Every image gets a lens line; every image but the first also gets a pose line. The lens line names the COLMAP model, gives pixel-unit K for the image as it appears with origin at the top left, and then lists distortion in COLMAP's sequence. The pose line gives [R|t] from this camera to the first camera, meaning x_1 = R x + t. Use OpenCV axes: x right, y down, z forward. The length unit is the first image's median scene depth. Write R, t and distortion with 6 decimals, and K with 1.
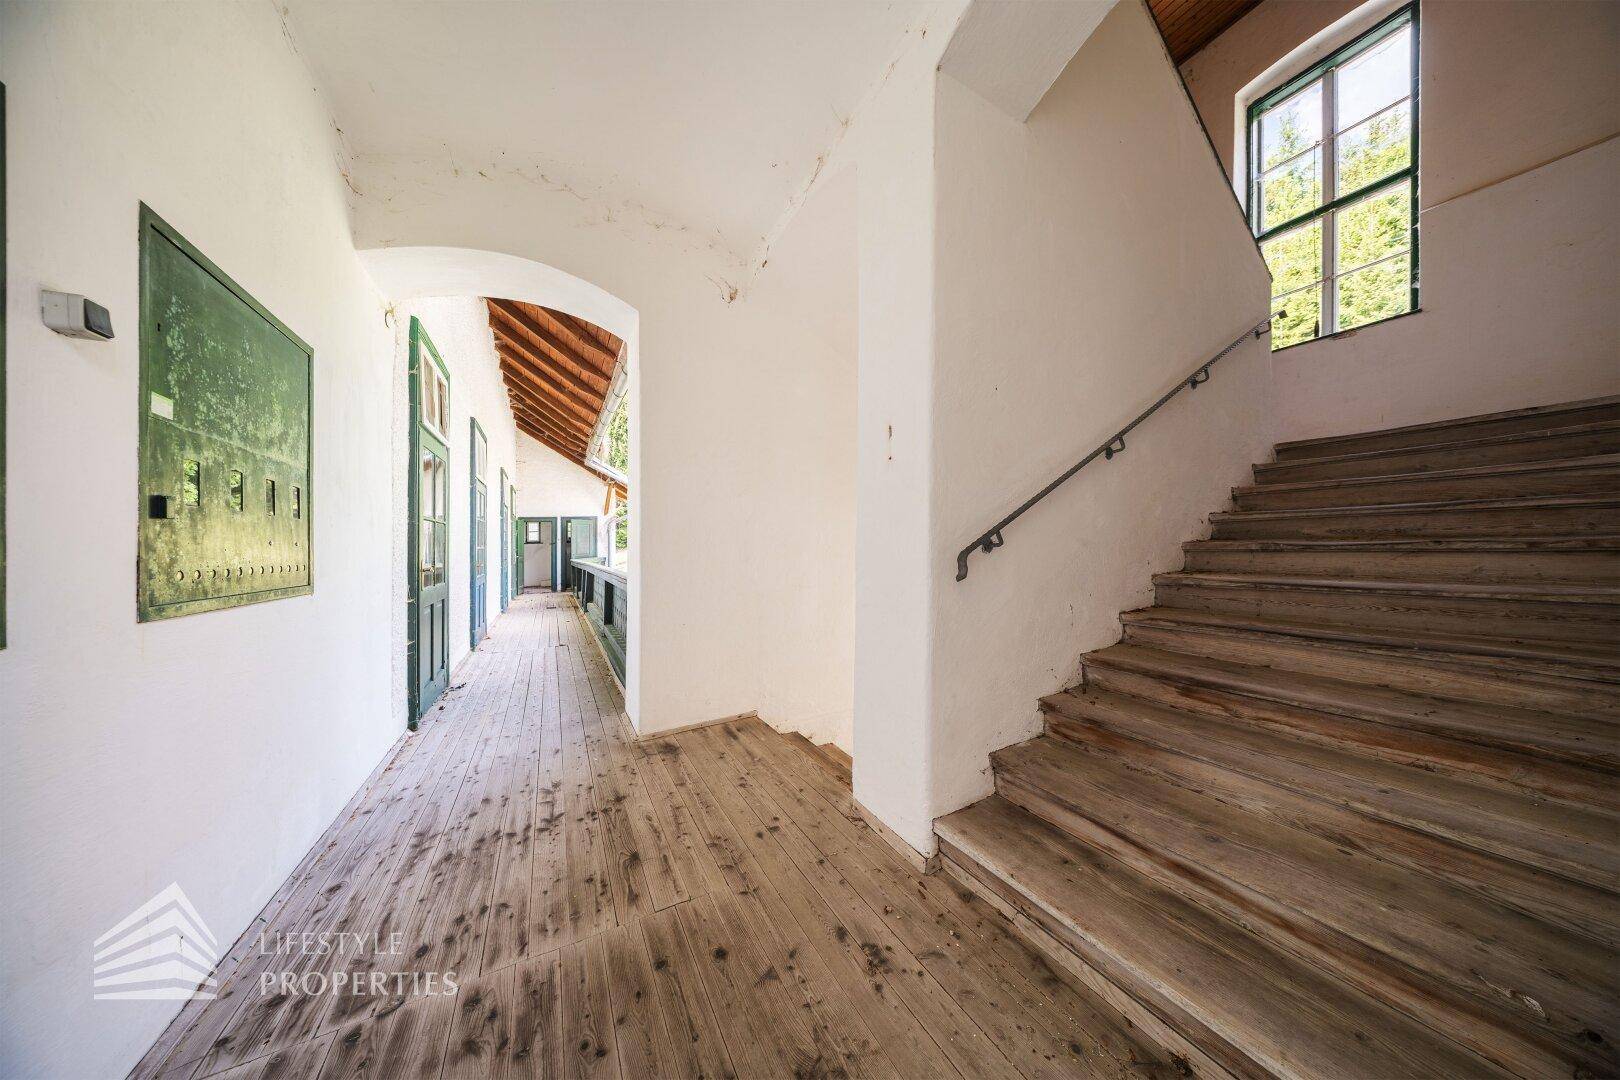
lens RADIAL K [[468.9, 0, 810.8], [0, 468.9, 541.2], [0, 0, 1]] dist [0.023405, -0.007718]
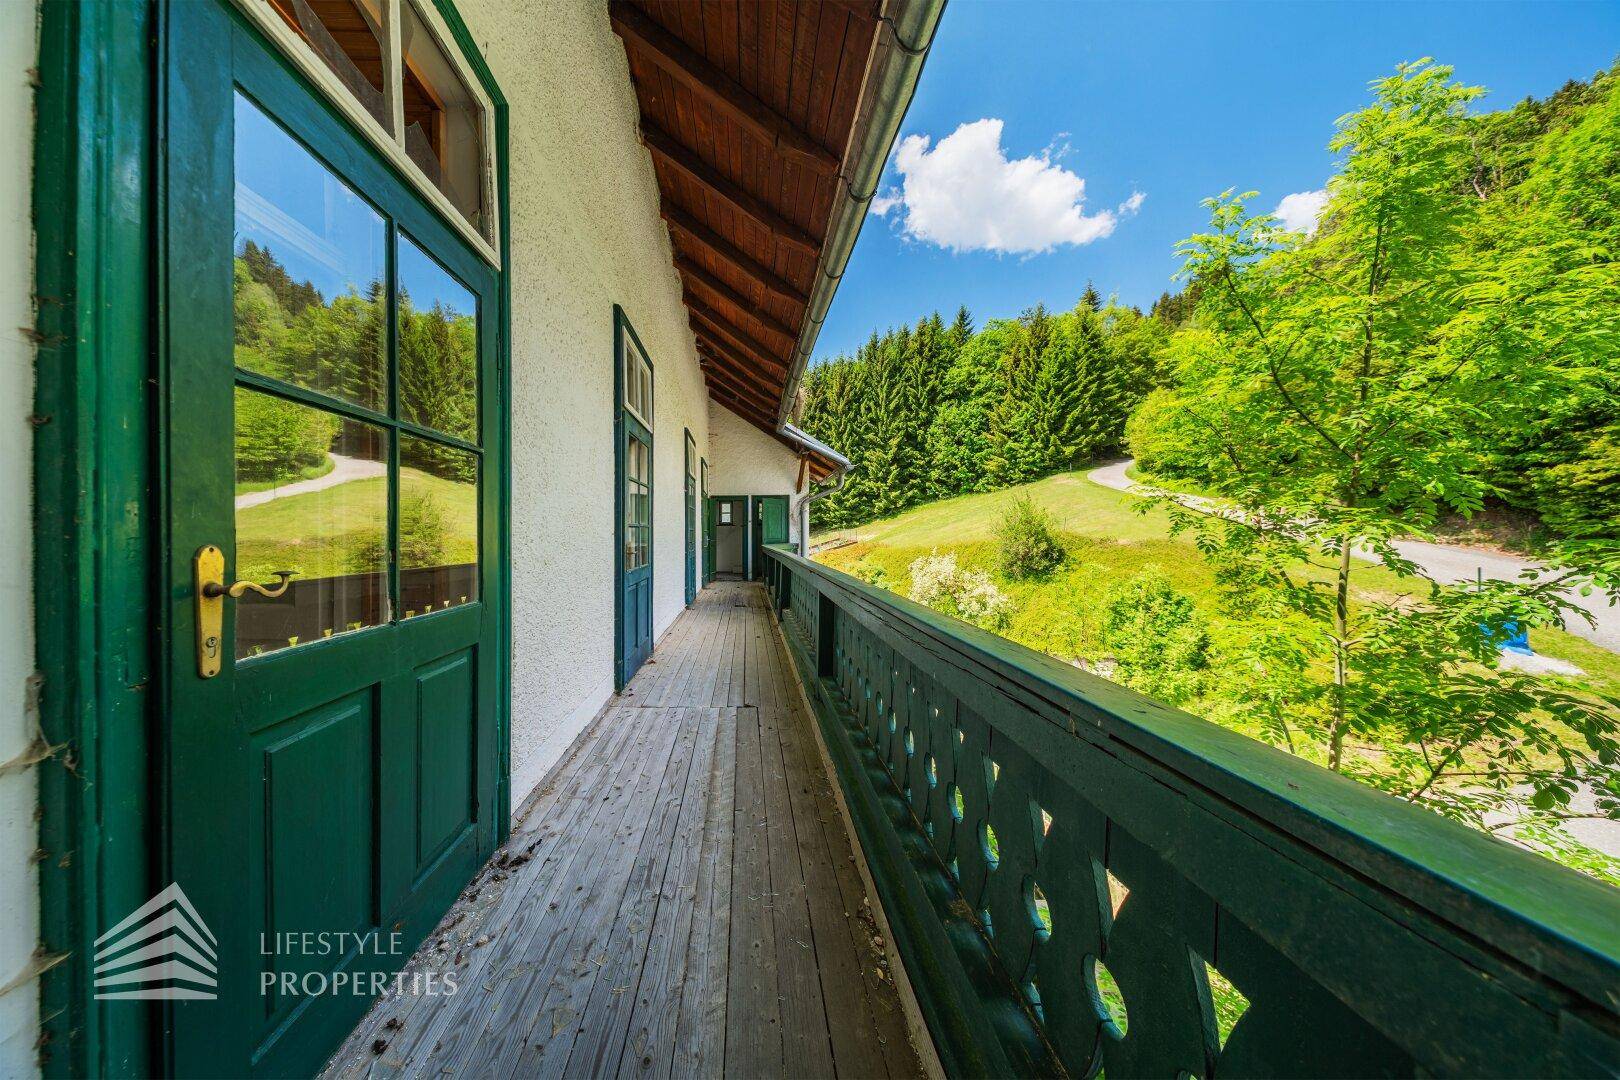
lens RADIAL K [[468.9, 0, 810.8], [0, 468.9, 541.2], [0, 0, 1]] dist [0.023405, -0.007718]
pose [[0.933411, 0.015139, -0.358488, -0.119735], [-0.003829, 0.999473, 0.032237, 0.005416], [0.358787, -0.028717, 0.932977, 0.235459]]
